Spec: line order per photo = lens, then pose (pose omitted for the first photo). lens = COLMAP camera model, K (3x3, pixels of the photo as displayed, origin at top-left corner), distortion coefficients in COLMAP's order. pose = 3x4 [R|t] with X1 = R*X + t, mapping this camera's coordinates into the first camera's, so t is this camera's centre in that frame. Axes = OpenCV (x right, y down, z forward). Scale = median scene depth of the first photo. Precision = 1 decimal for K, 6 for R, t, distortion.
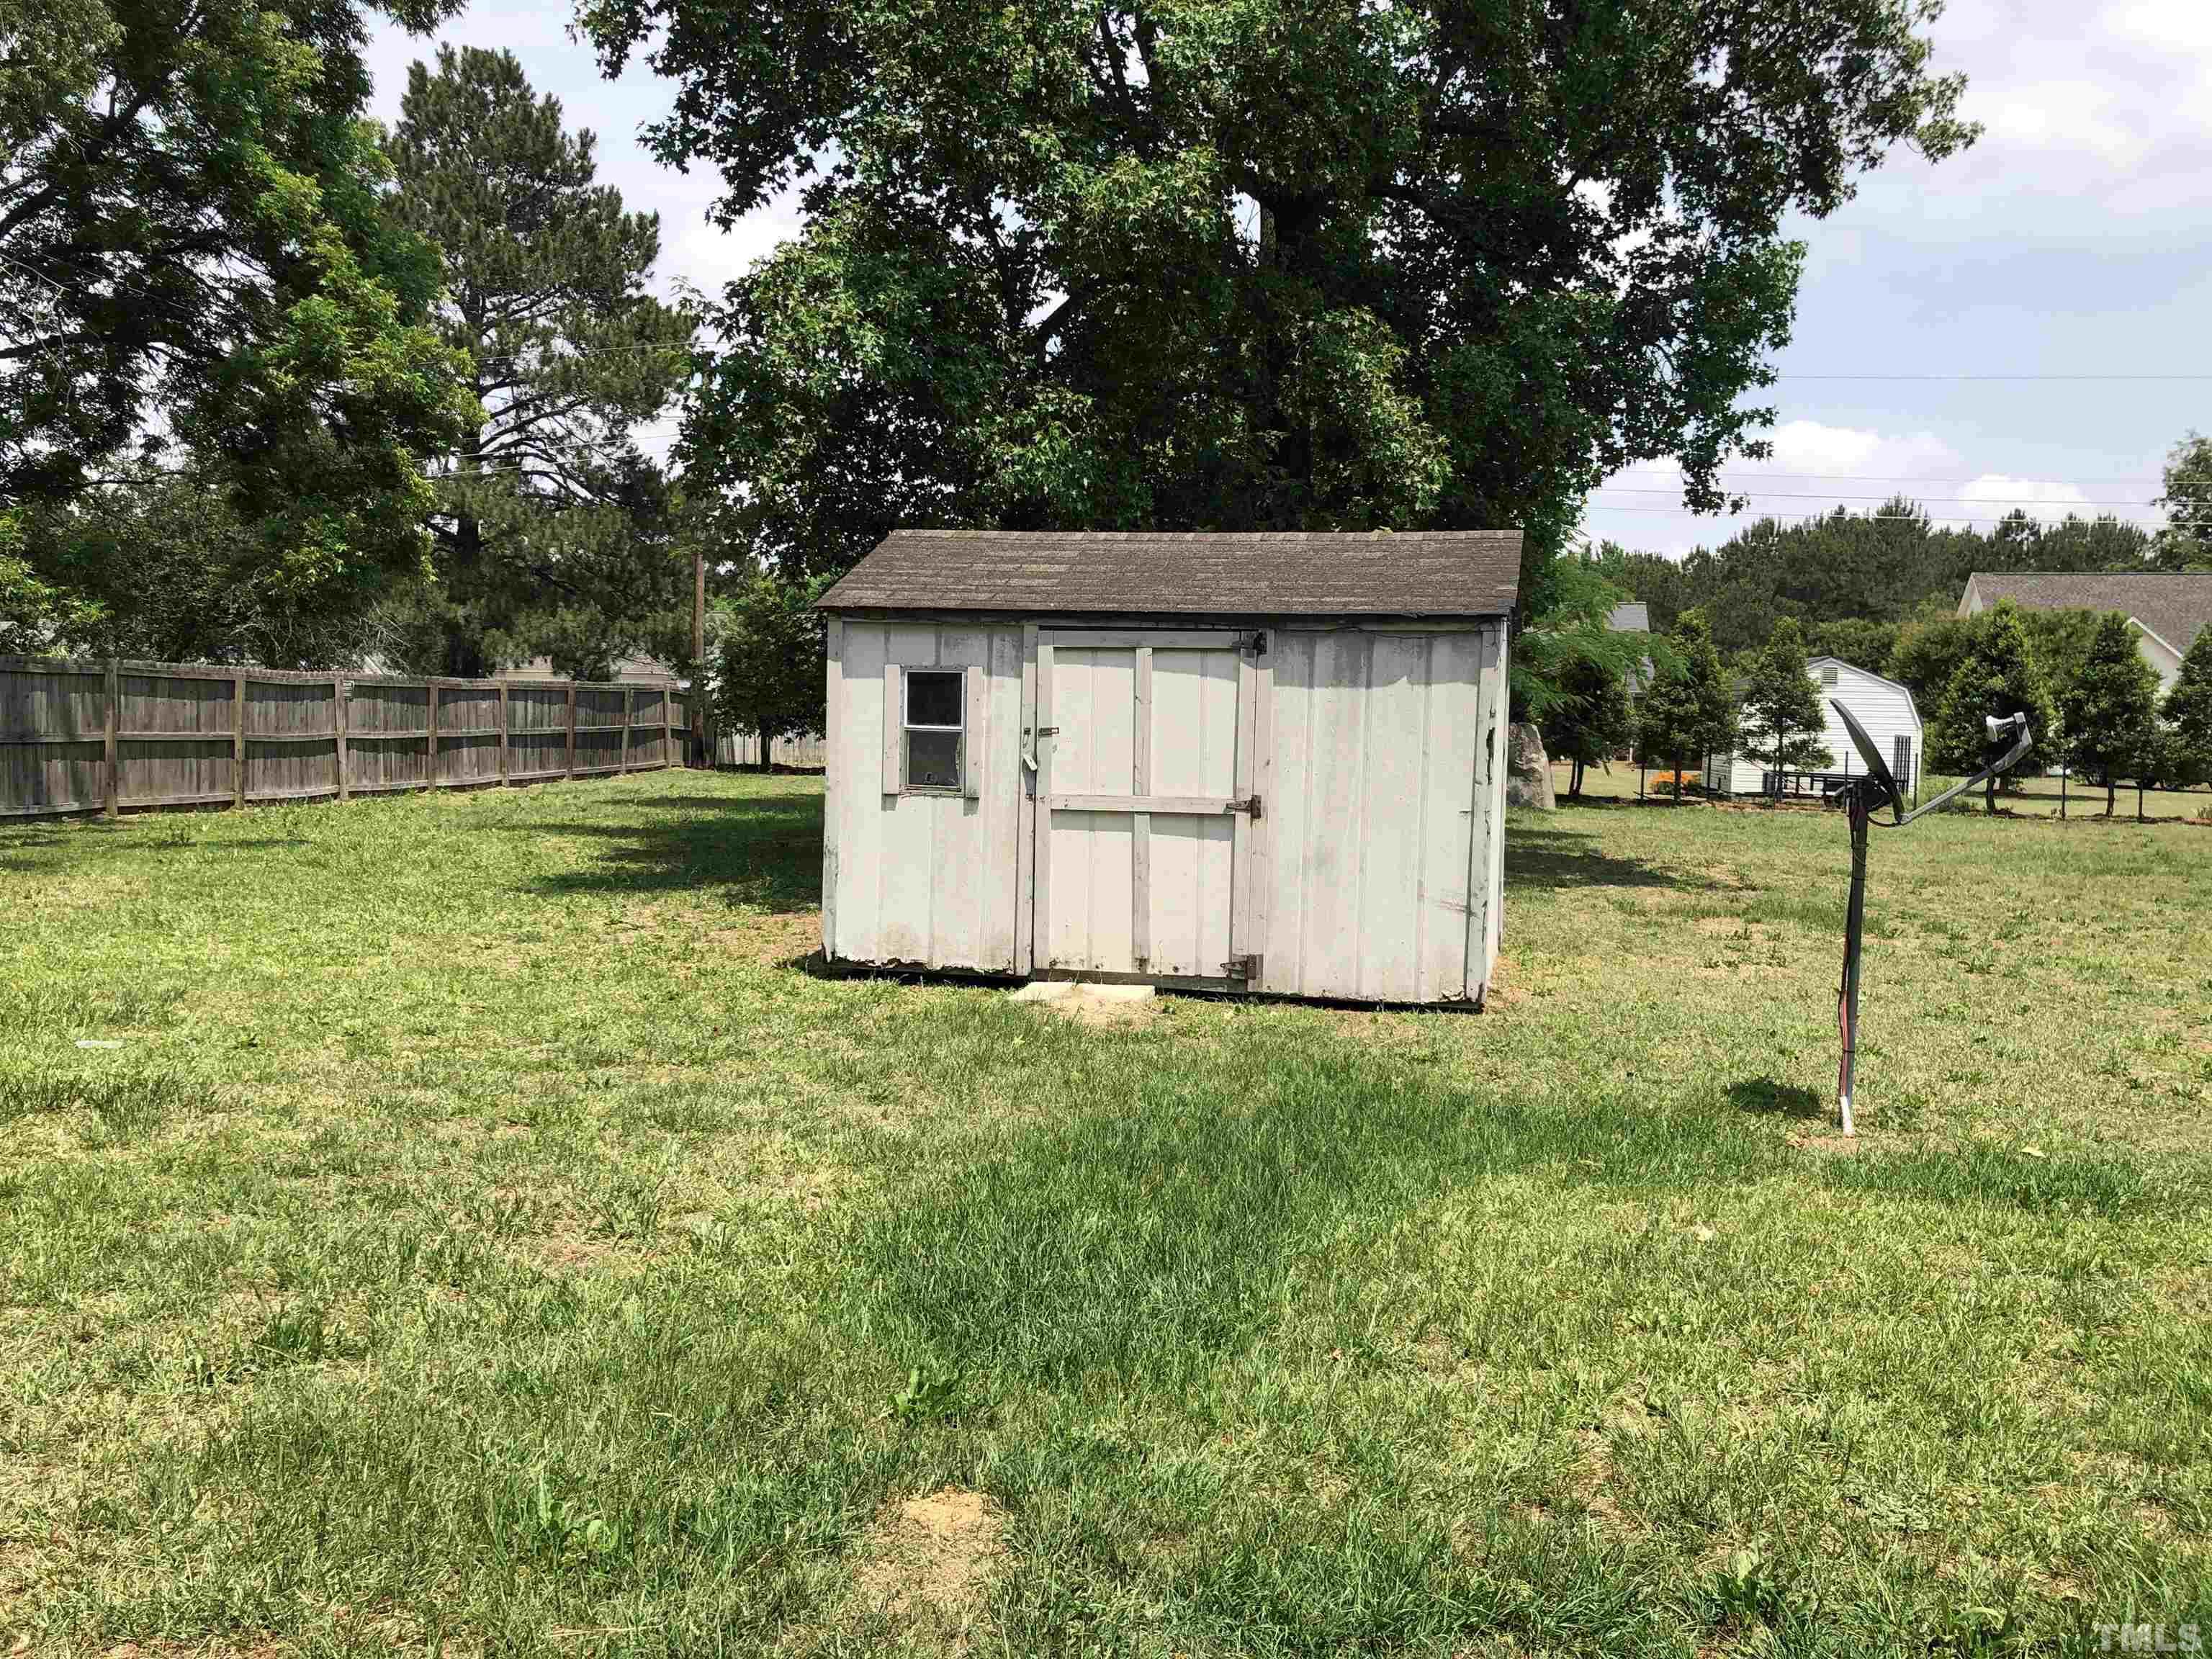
lens RADIAL K [[1870.8, 0, 1106.1], [0, 1870.8, 820.6], [0, 0, 1]] dist [0.036117, -0.022413]
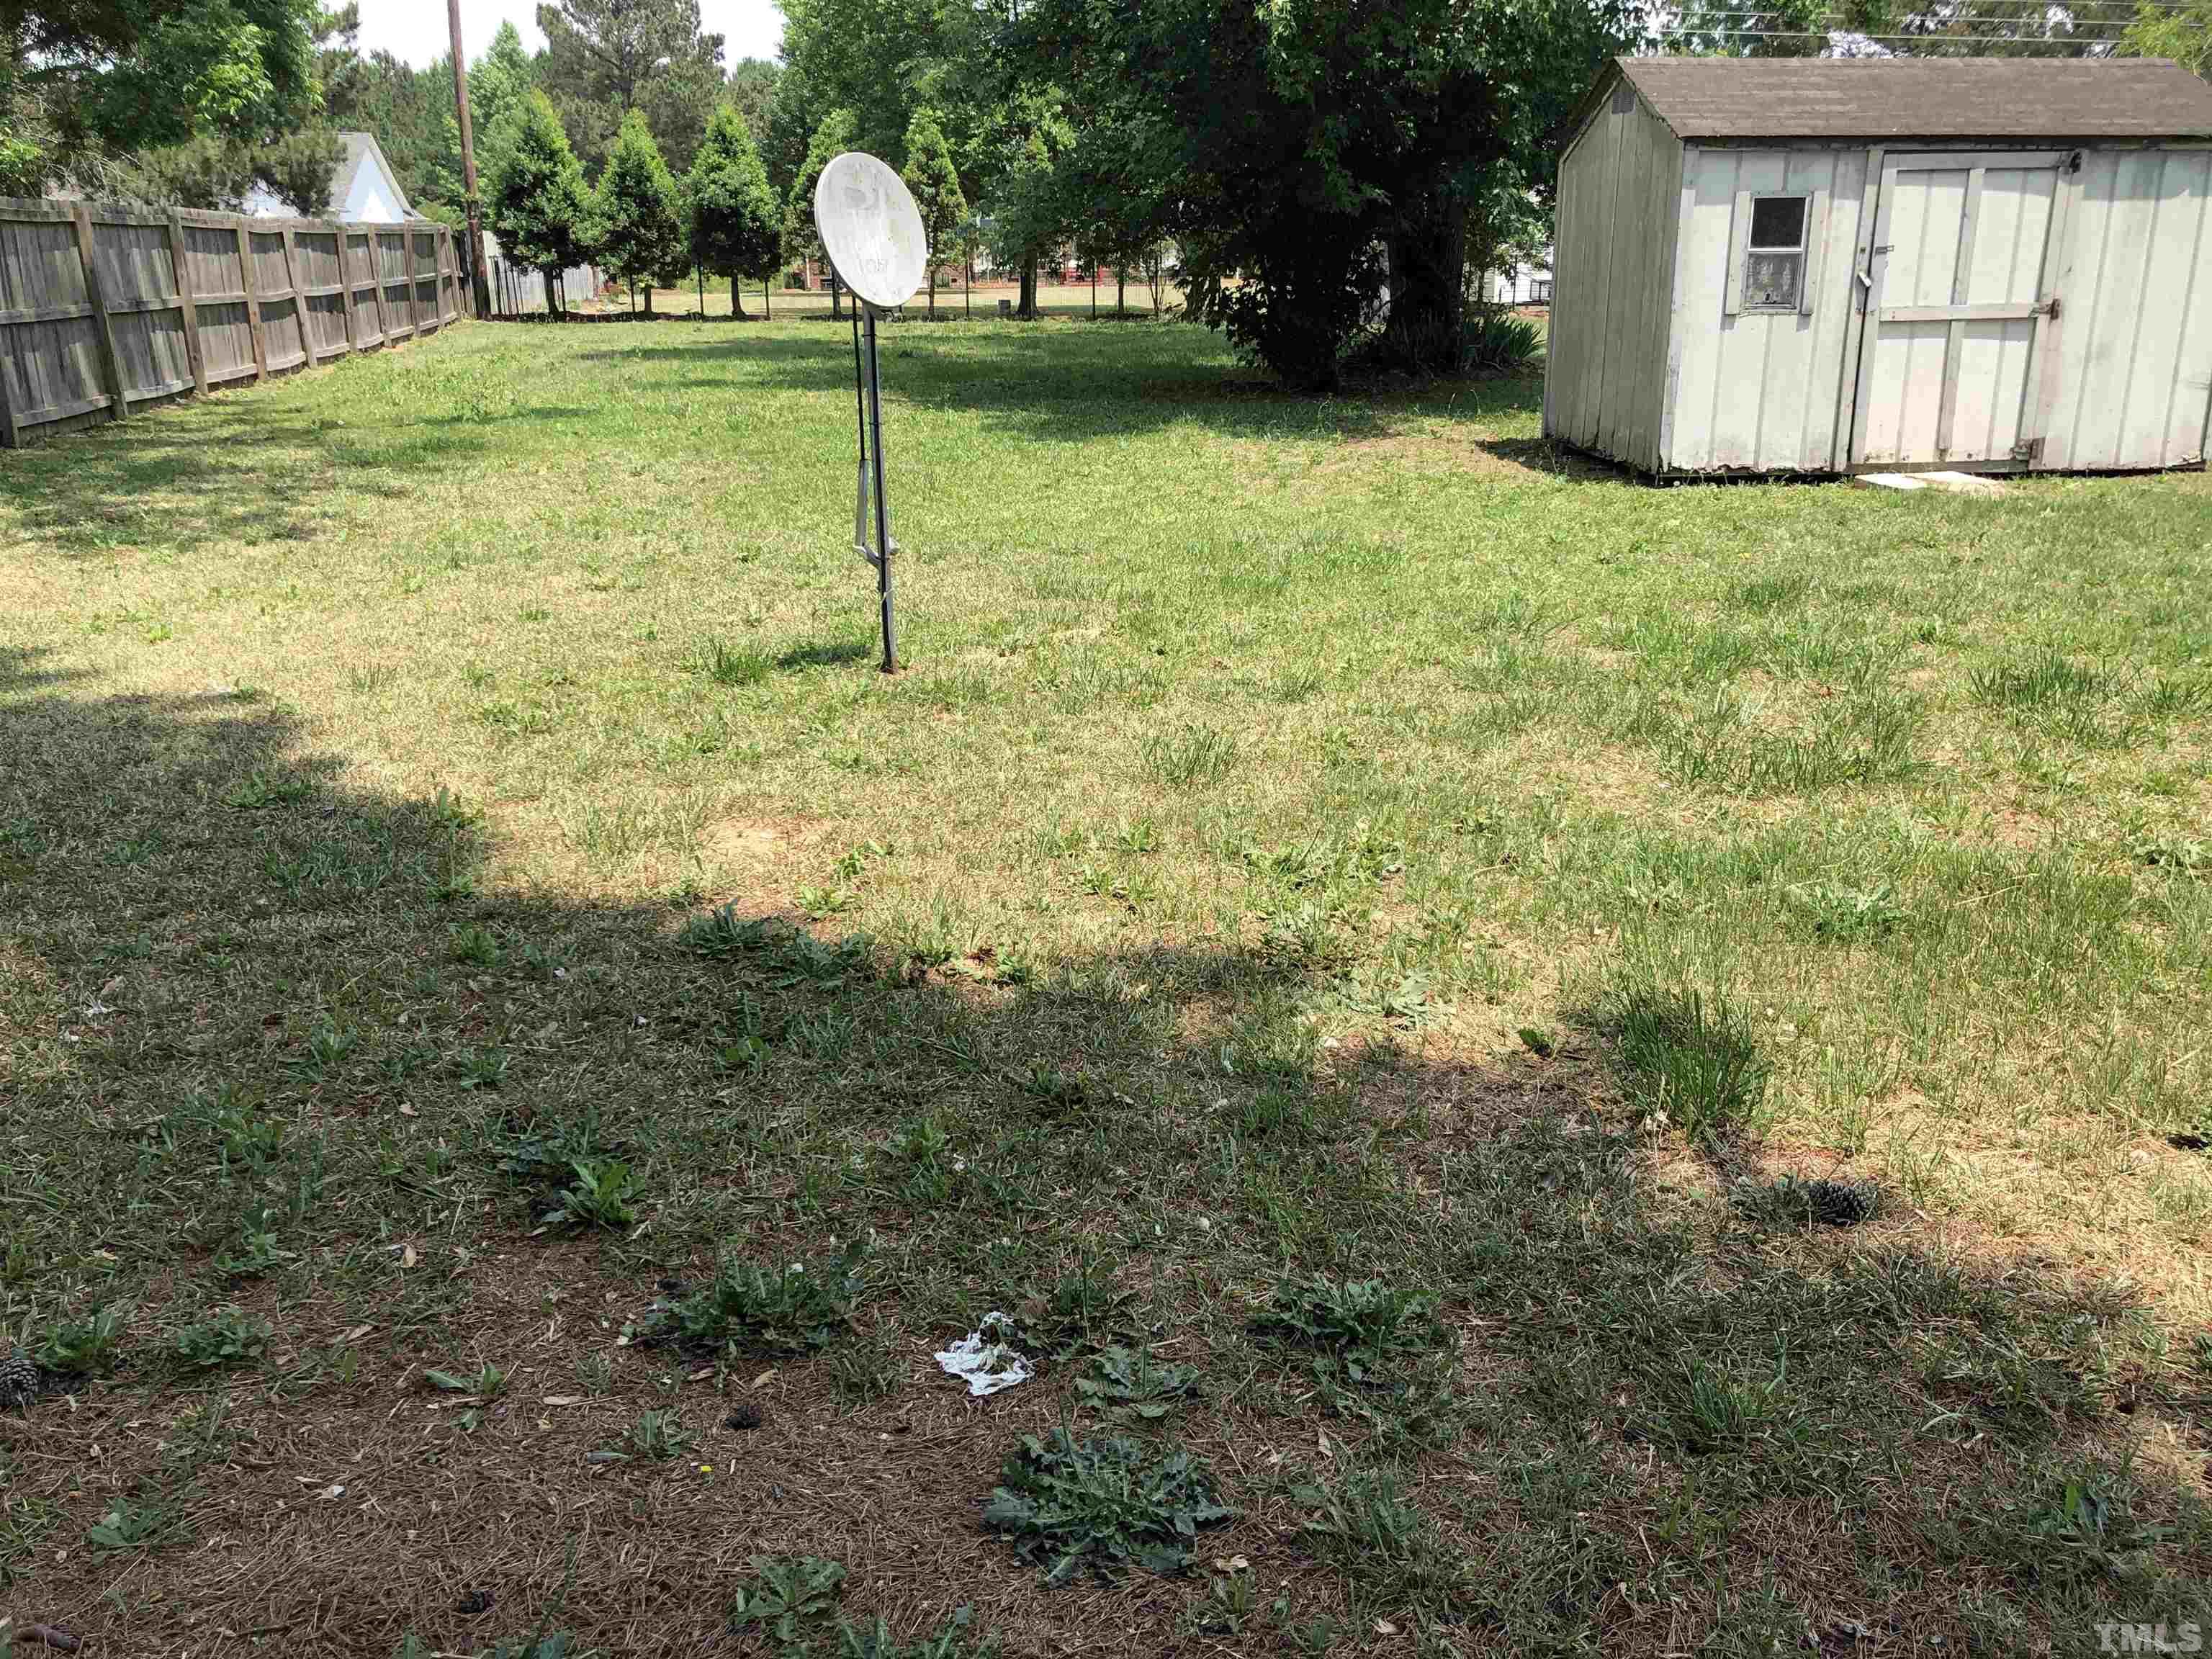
lens RADIAL K [[1870.8, 0, 1110.8], [0, 1870.8, 849.4], [0, 0, 1]] dist [0.036117, -0.022413]
pose [[0.948212, -0.123757, 0.292538, -0.859671], [0.045821, 0.964638, 0.259564, -0.015051], [-0.314316, -0.232718, 0.920352, 0.010748]]
